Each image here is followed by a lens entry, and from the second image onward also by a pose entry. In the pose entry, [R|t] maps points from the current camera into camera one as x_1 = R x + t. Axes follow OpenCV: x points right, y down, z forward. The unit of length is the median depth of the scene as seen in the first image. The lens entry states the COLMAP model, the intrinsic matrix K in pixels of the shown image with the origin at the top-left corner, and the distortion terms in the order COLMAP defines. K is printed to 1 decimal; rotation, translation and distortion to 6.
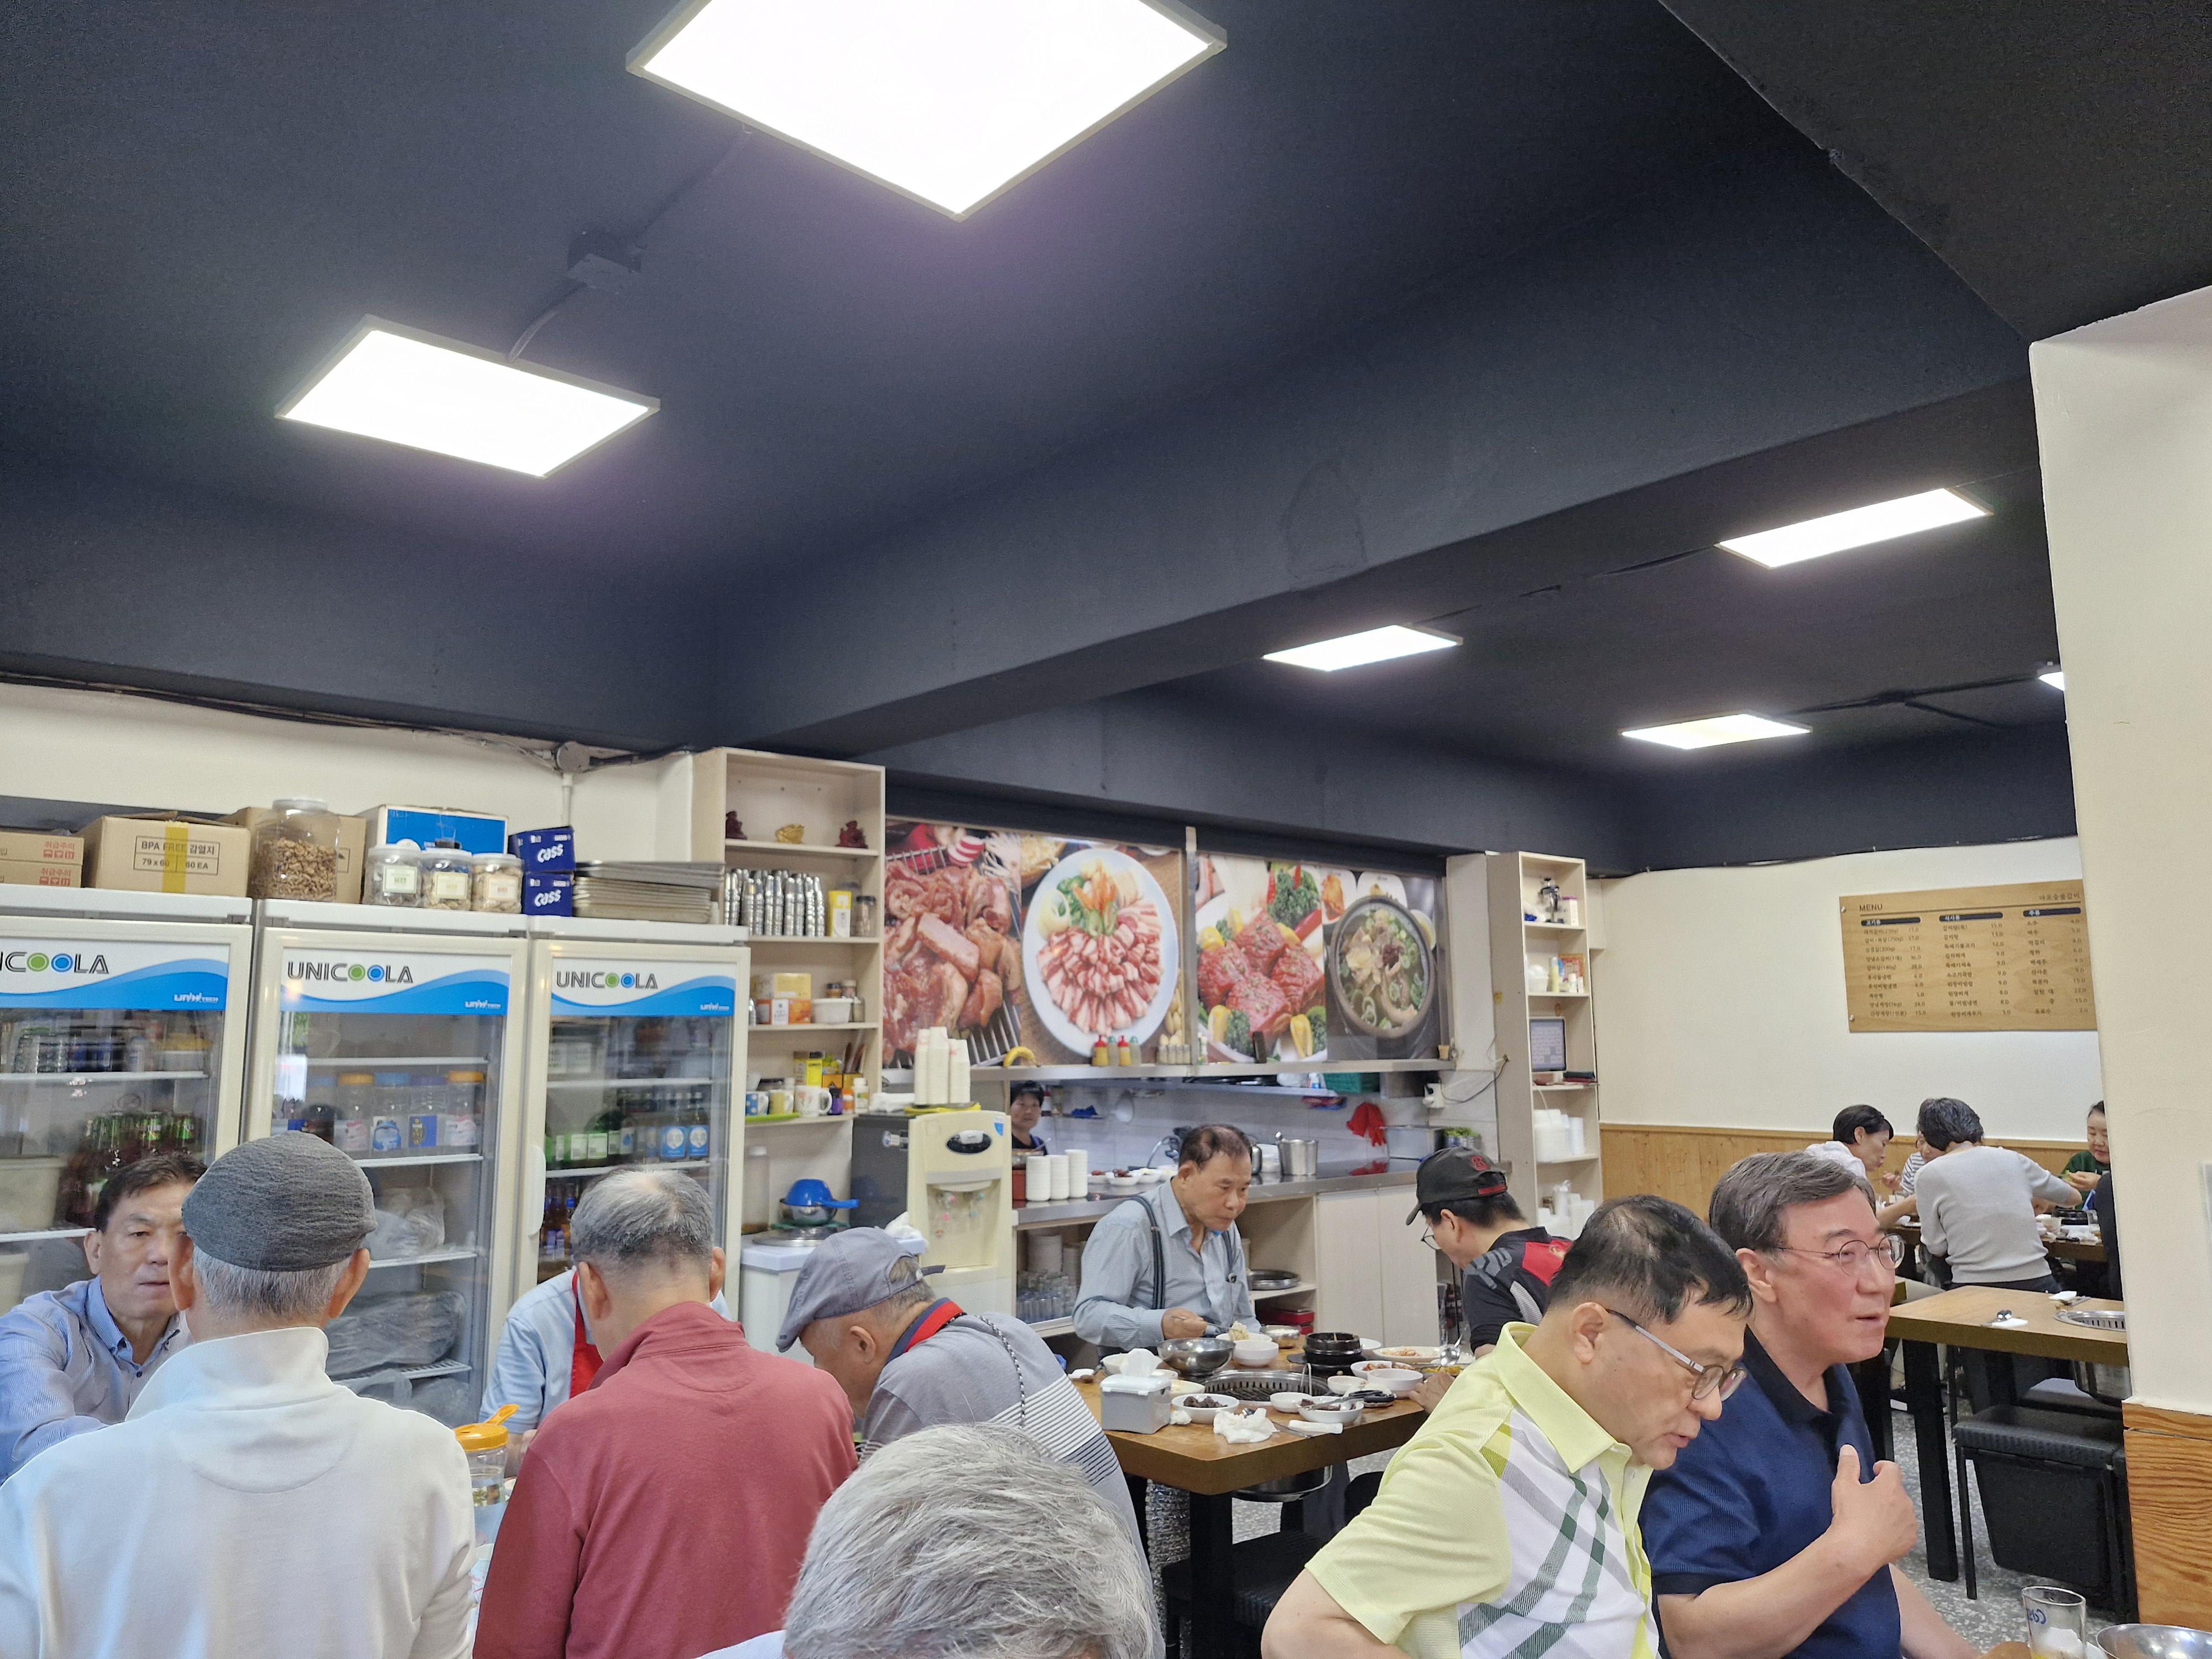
lens RADIAL K [[1586.1, 0, 1094.9], [0, 1586.1, 816.4], [0, 0, 1]] dist [0.080492, -0.028491]
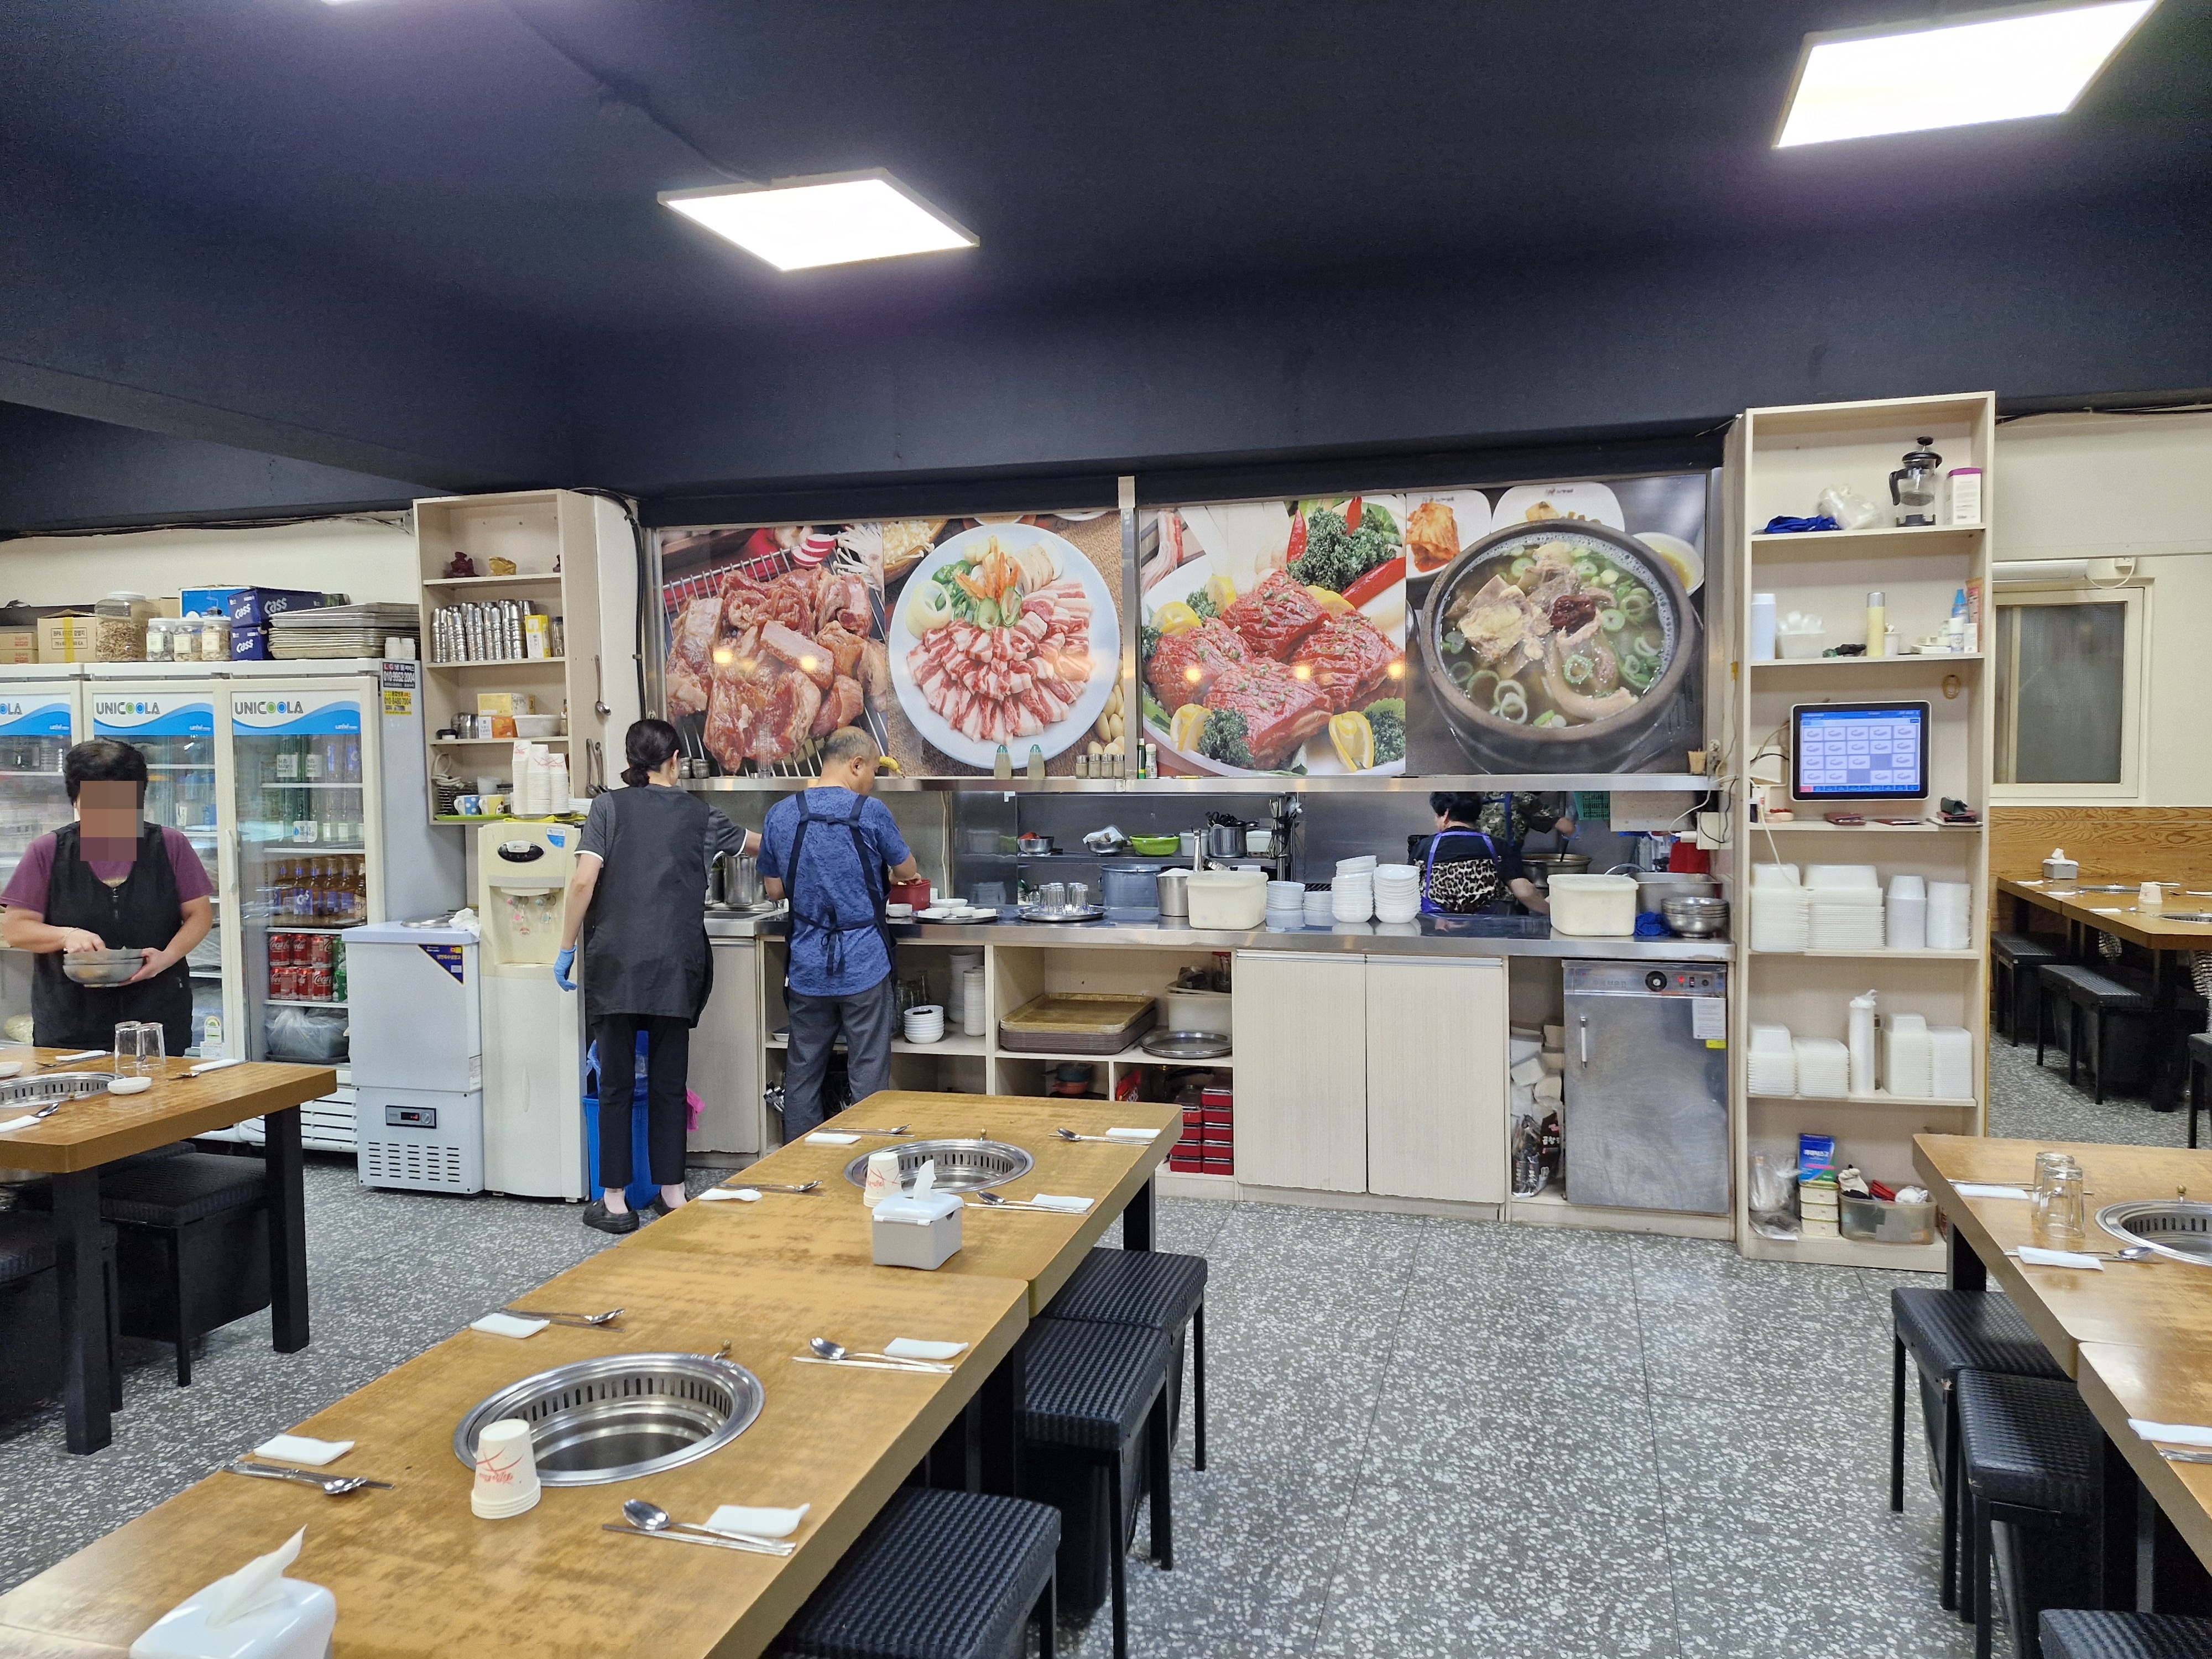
lens RADIAL K [[1586.1, 0, 1104.1], [0, 1586.1, 832.8], [0, 0, 1]] dist [0.080492, -0.028491]
pose [[0.502518, 0.058010, -0.862618, 0.770935], [0.131455, 0.981019, 0.142551, 0.068422], [0.854515, -0.185030, 0.485354, 0.607700]]
